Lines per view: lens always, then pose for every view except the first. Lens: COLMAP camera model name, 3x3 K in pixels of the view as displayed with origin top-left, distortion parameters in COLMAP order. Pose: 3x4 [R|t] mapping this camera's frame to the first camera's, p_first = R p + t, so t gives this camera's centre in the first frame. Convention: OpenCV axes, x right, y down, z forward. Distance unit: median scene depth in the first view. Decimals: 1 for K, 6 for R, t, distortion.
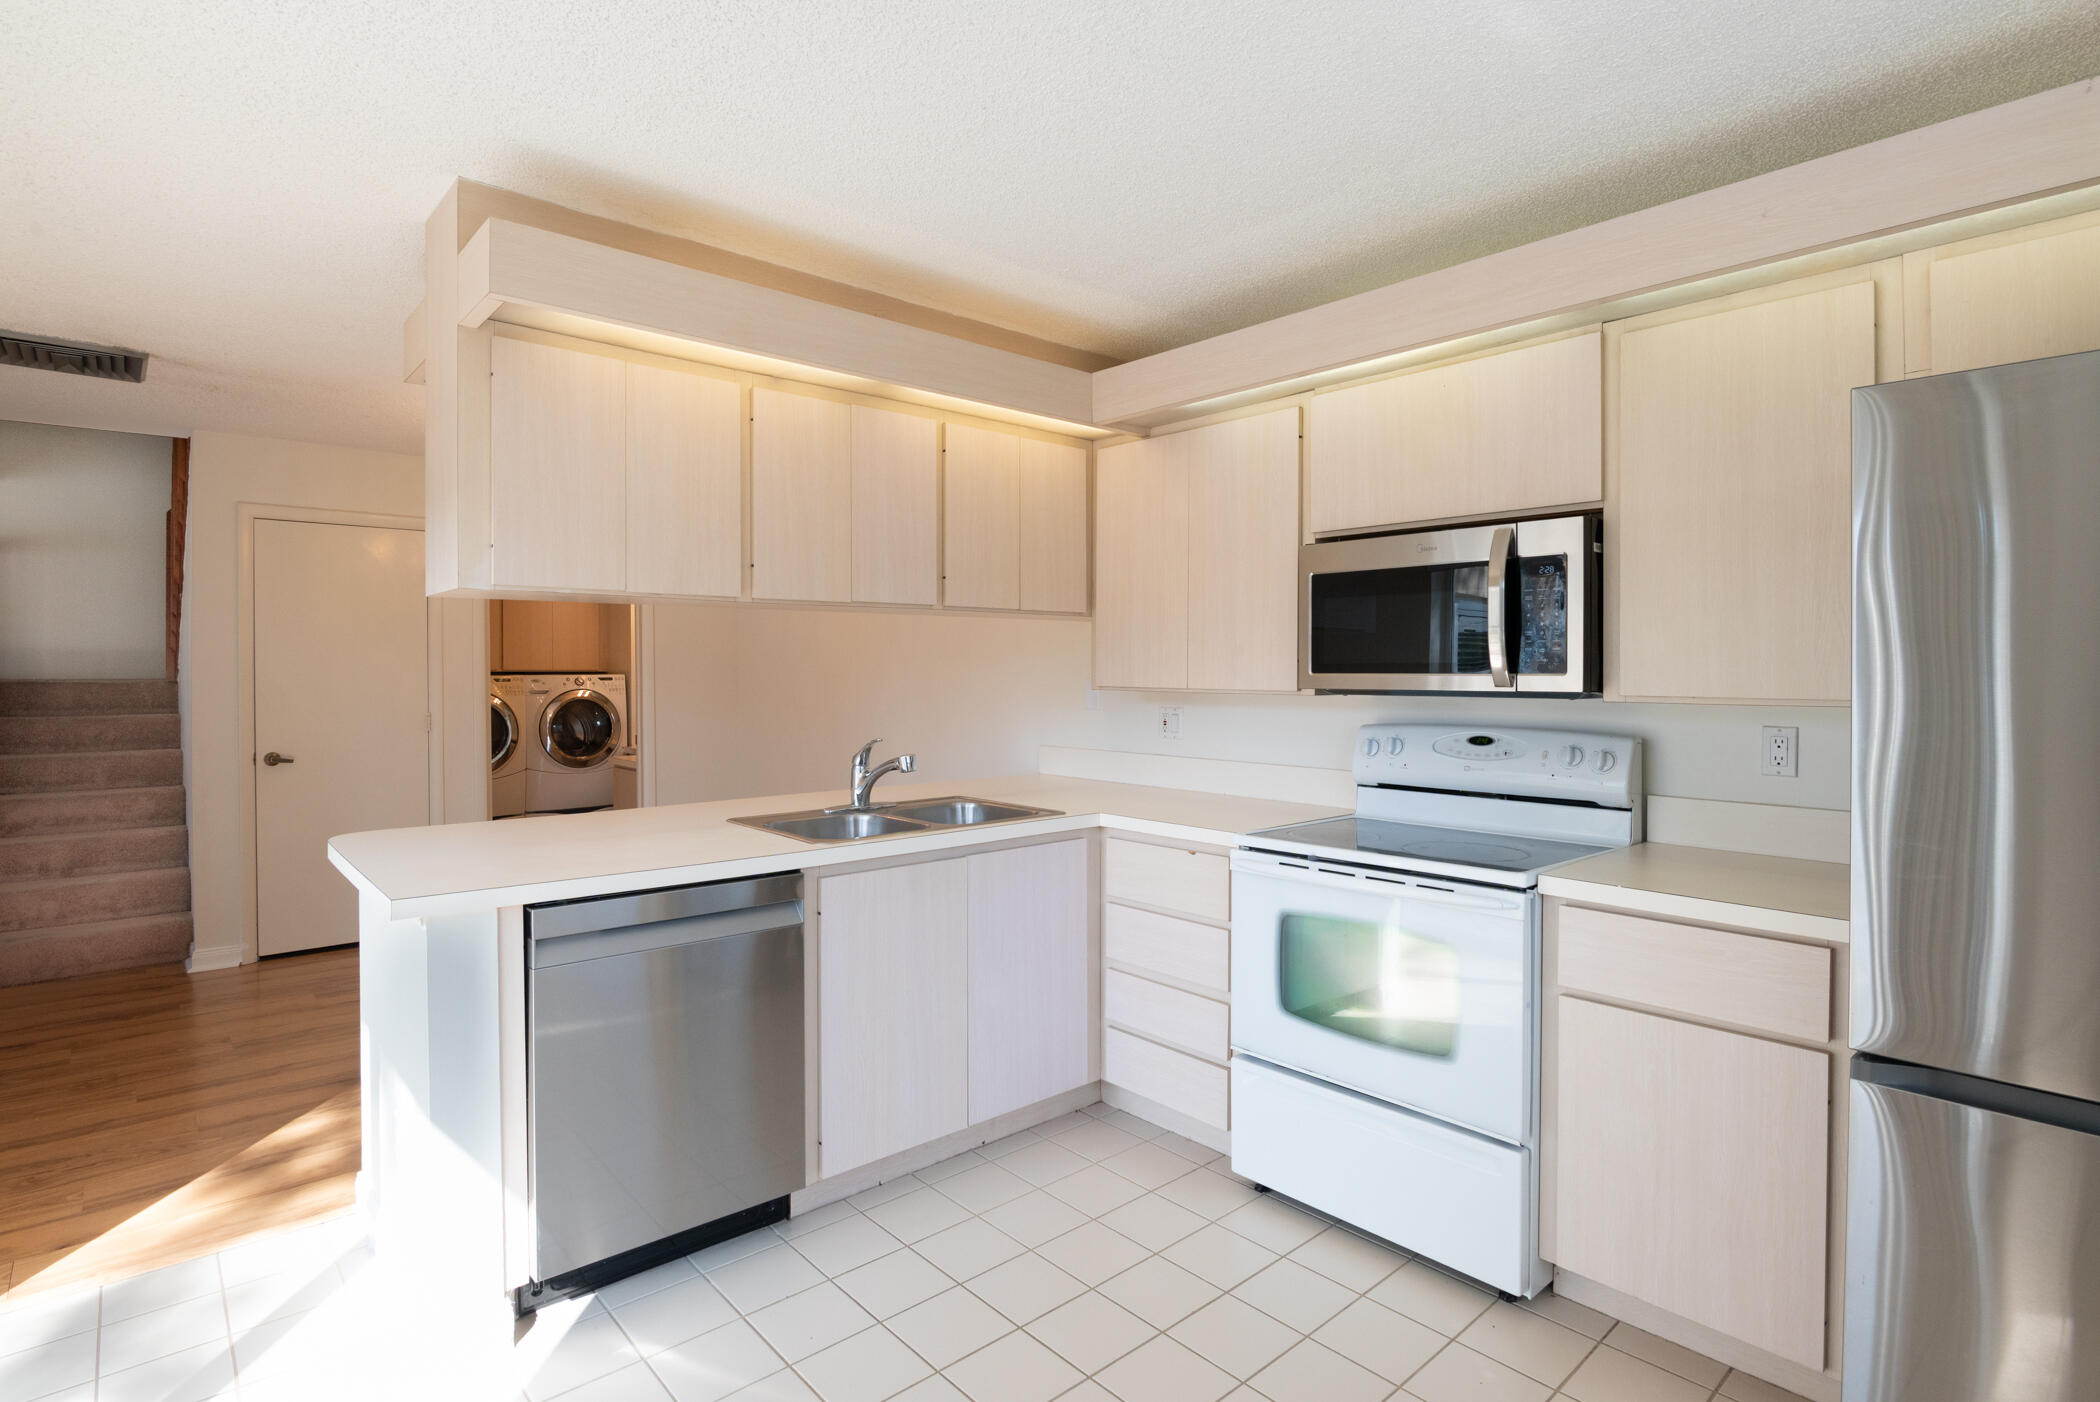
lens RADIAL K [[1057.4, 0, 1052.7], [0, 1057.4, 687.3], [0, 0, 1]] dist [-0.011184, -0.001454]
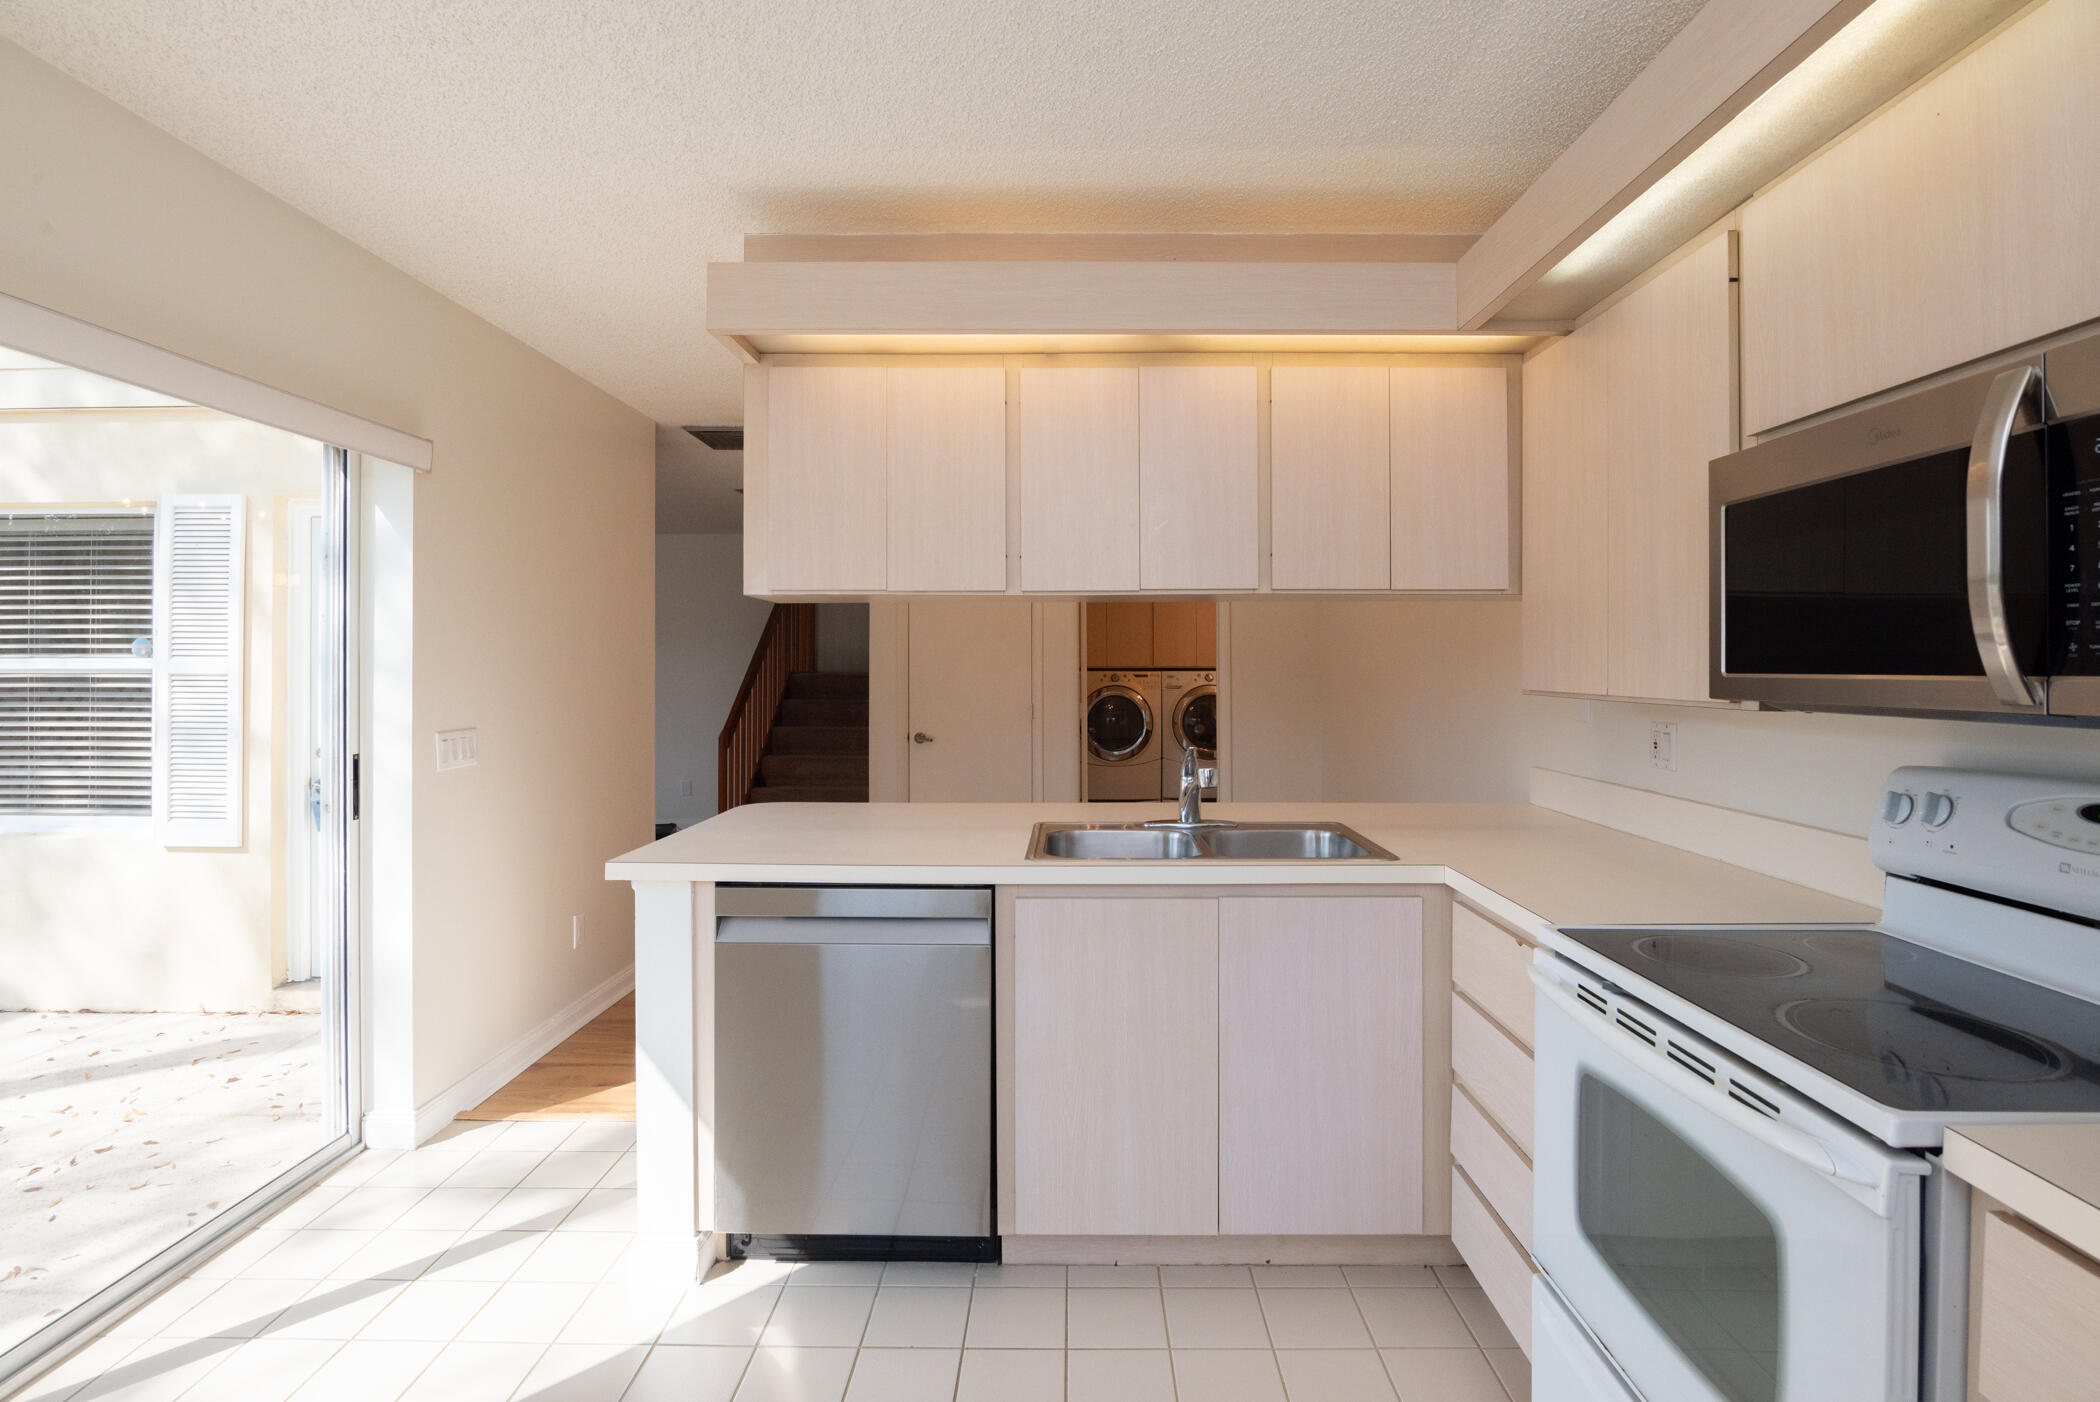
lens RADIAL K [[1054.9, 0, 1045.4], [0, 1054.9, 668.5], [0, 0, 1]] dist [-0.001913, -0.000245]
pose [[0.739419, 0.001966, -0.673242, 0.208729], [-0.011425, 0.999888, -0.009628, -0.003472], [0.673148, 0.014811, 0.739359, 0.177656]]
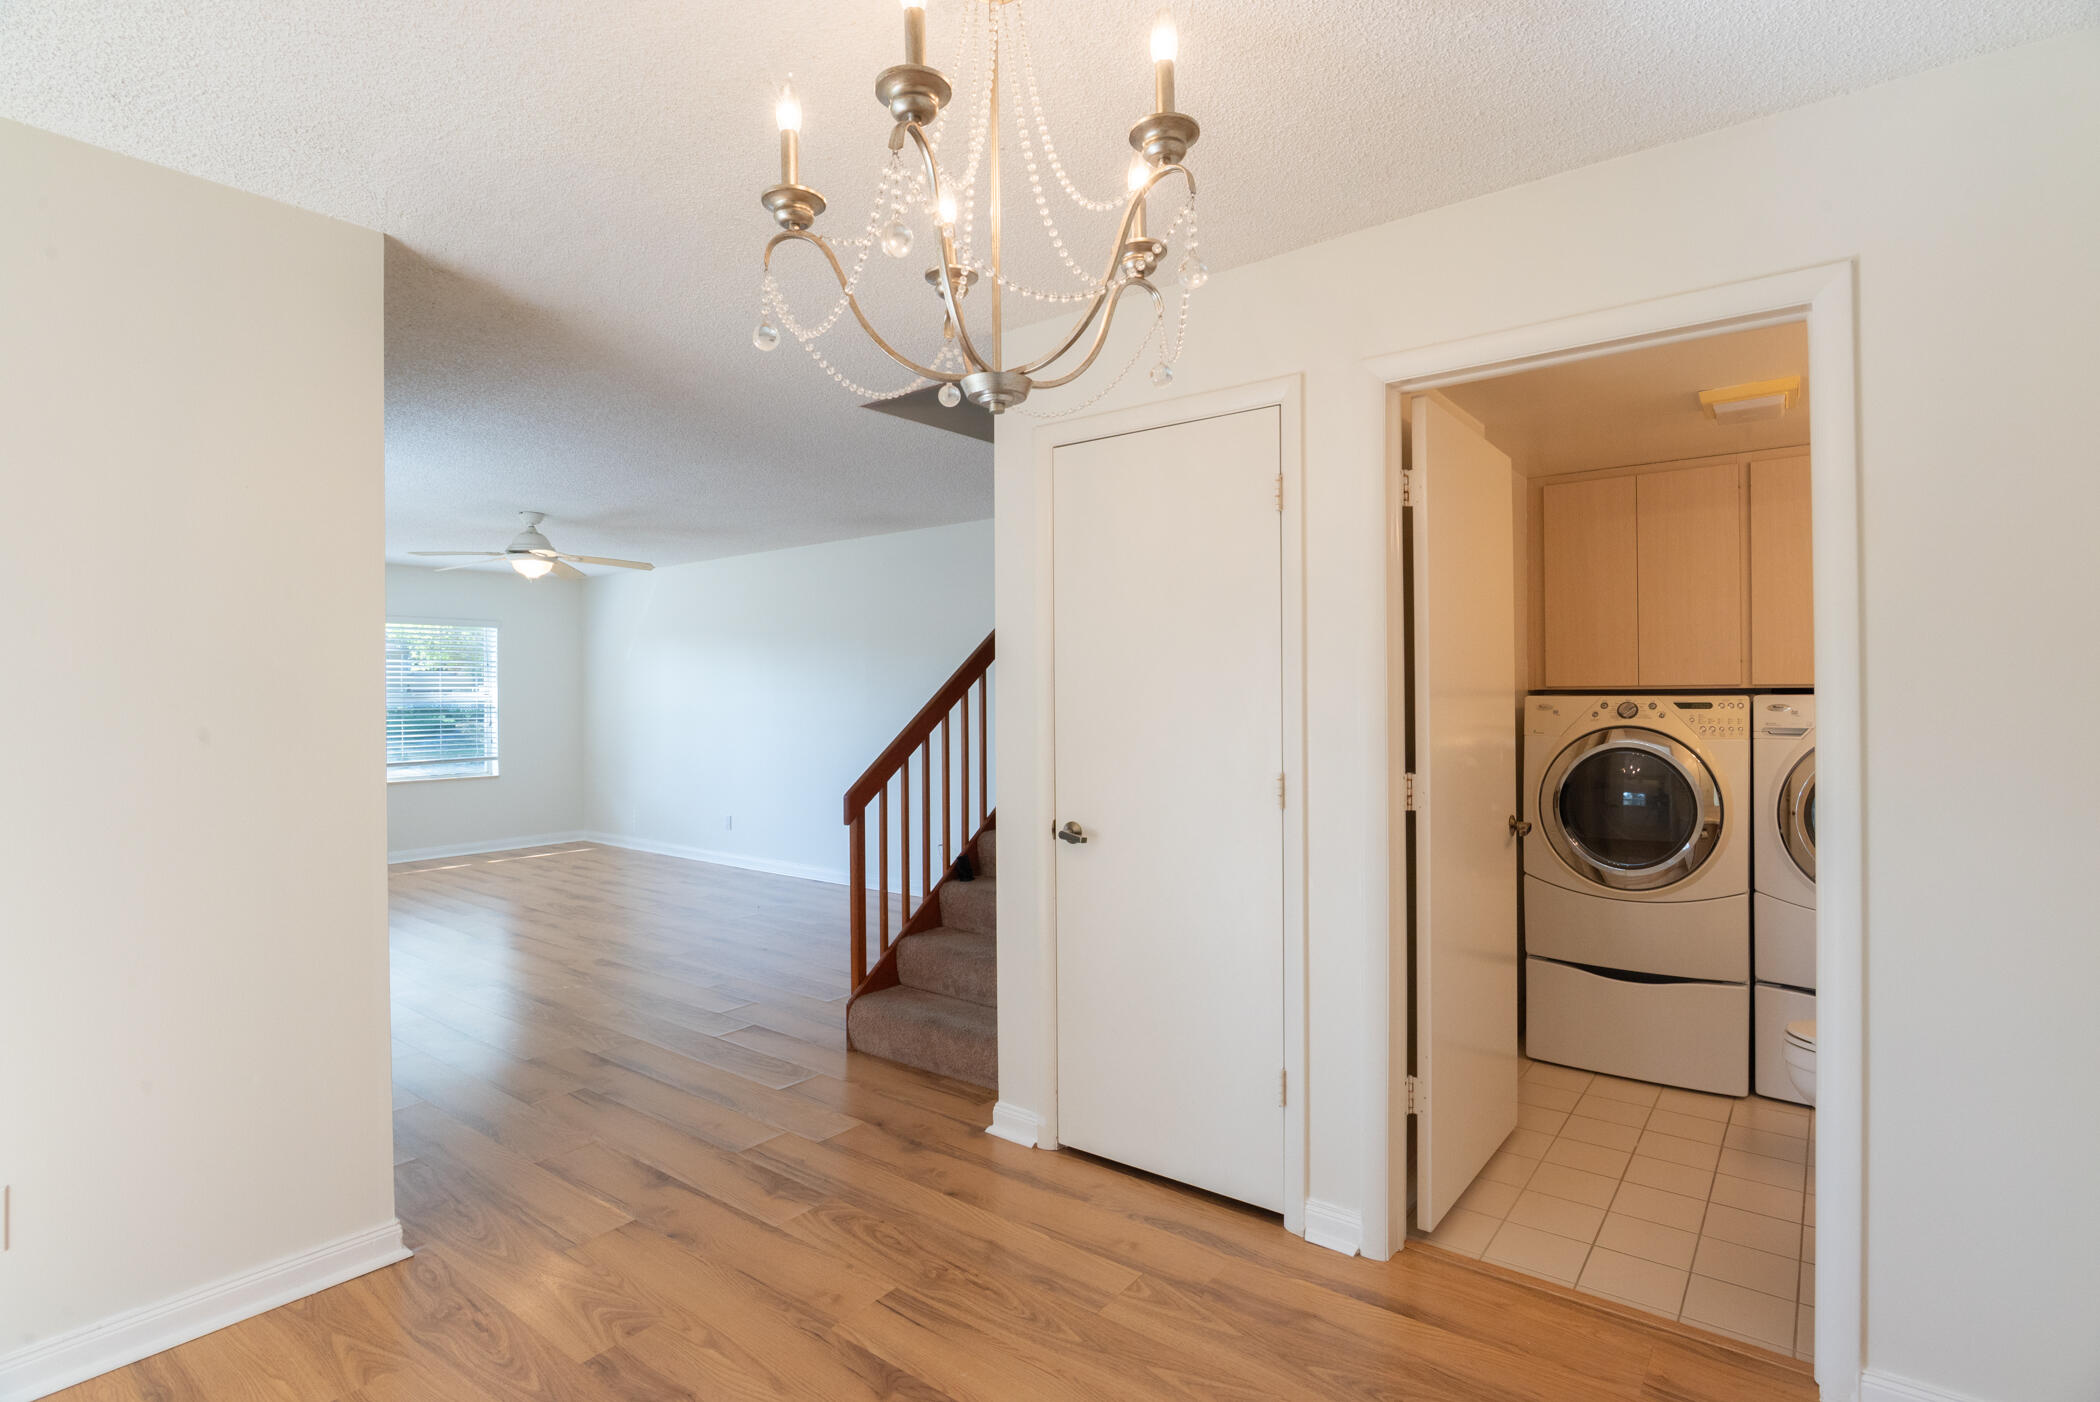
lens RADIAL K [[1038.2, 0, 1050.0], [0, 1038.2, 701.0], [0, 0, 1]] dist [-0.003561, -0.000669]
pose [[0.222355, 0.004290, -0.974956, -0.154263], [-0.010718, 0.999941, 0.001955, -0.009568], [0.974907, 0.010015, 0.222387, 0.856088]]
